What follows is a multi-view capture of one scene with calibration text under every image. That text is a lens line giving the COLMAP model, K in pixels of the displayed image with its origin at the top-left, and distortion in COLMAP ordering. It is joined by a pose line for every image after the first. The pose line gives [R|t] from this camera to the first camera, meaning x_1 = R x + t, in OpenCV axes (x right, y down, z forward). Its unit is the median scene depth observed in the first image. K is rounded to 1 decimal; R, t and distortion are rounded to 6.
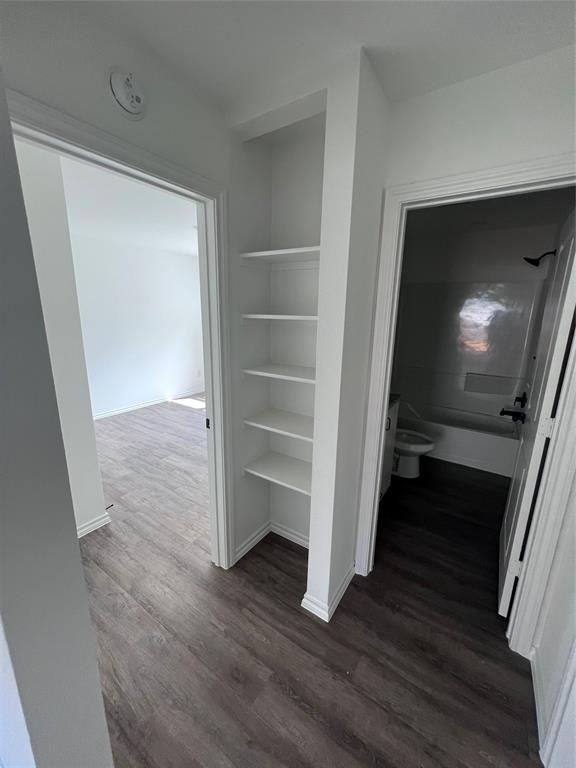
lens RADIAL K [[307.6, 0, 284.5], [0, 307.6, 382.2], [0, 0, 1]] dist [0.003654, 0.000795]
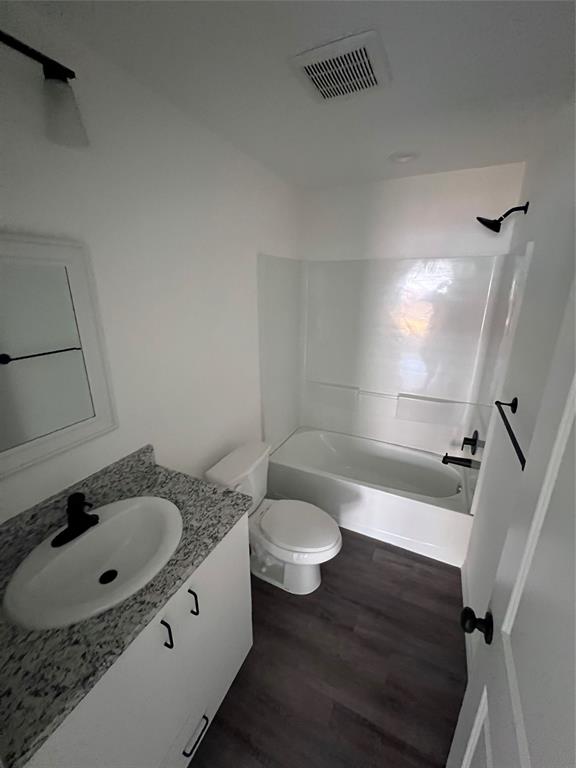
lens RADIAL K [[307.0, 0, 283.9], [0, 307.0, 383.1], [0, 0, 1]] dist [0.002836, 0.000145]
pose [[0.991742, -0.065084, 0.110506, 0.302338], [0.055409, 0.994536, 0.088474, -0.149728], [-0.115661, -0.081620, 0.989930, 0.402048]]
